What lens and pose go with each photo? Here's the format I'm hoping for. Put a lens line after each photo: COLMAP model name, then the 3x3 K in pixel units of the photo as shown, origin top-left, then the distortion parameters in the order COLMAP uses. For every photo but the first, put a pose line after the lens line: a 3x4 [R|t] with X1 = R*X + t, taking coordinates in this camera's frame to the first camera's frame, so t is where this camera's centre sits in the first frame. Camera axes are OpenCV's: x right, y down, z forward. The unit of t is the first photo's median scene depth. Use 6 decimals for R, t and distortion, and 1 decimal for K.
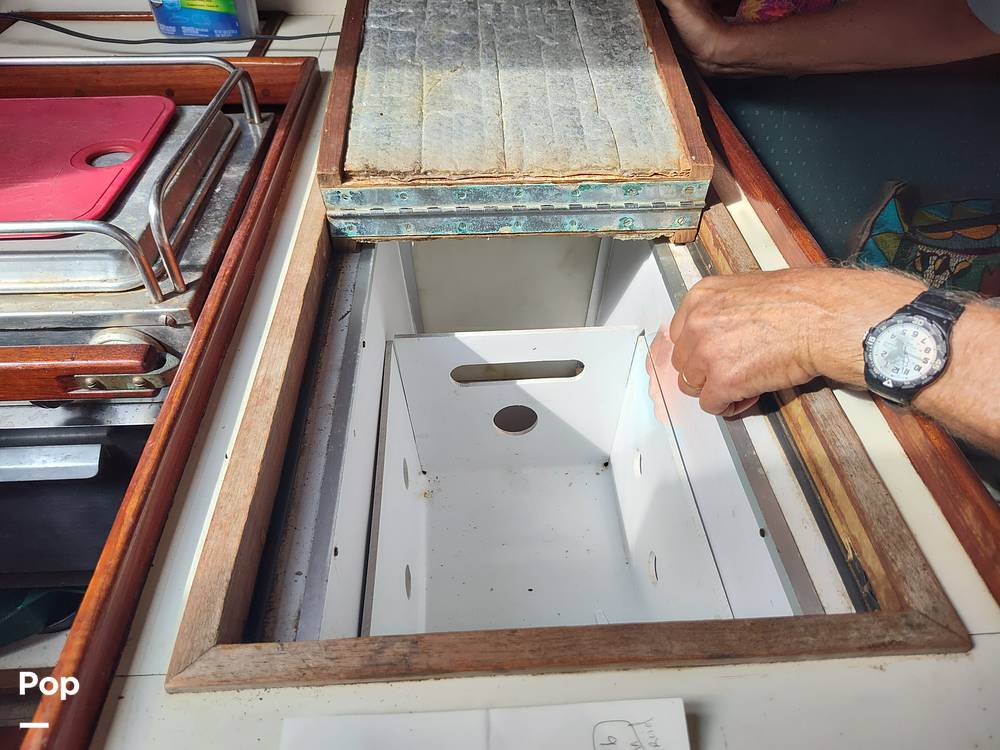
lens RADIAL K [[690.3, 0, 498.0], [0, 690.3, 374.1], [0, 0, 1]] dist [0.003916, -0.027180]
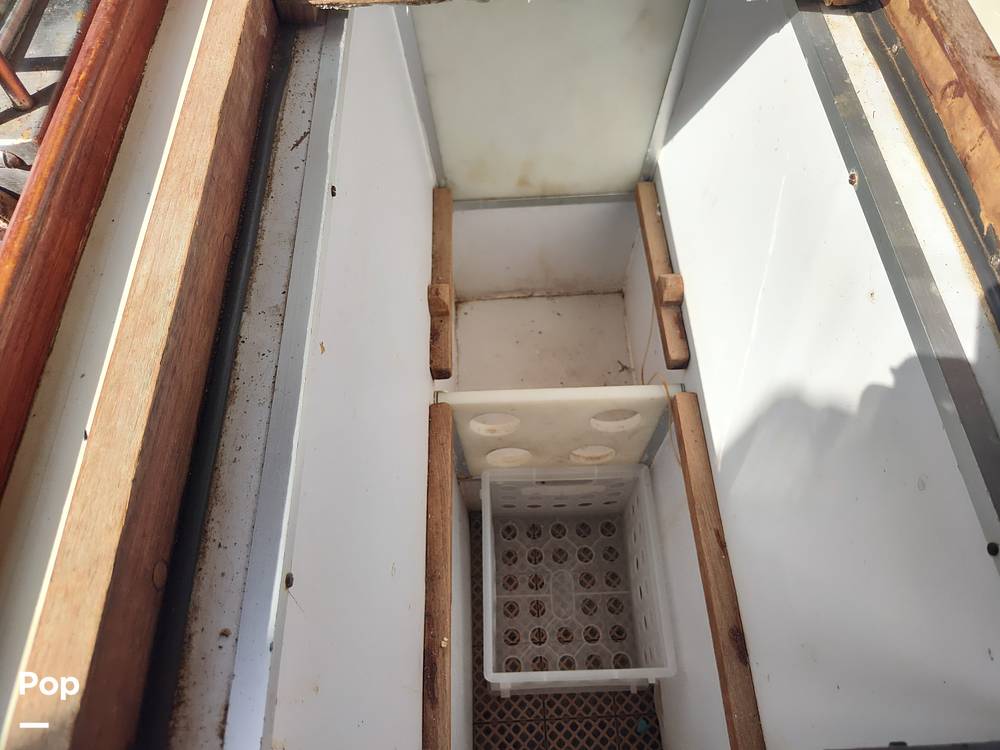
lens RADIAL K [[690.3, 0, 503.2], [0, 690.3, 374.0], [0, 0, 1]] dist [0.003916, -0.027180]
pose [[0.999573, 0.003386, -0.029013, -0.021114], [0.005834, 0.950101, 0.311888, -0.084540], [0.028622, -0.311924, 0.949676, 0.376244]]
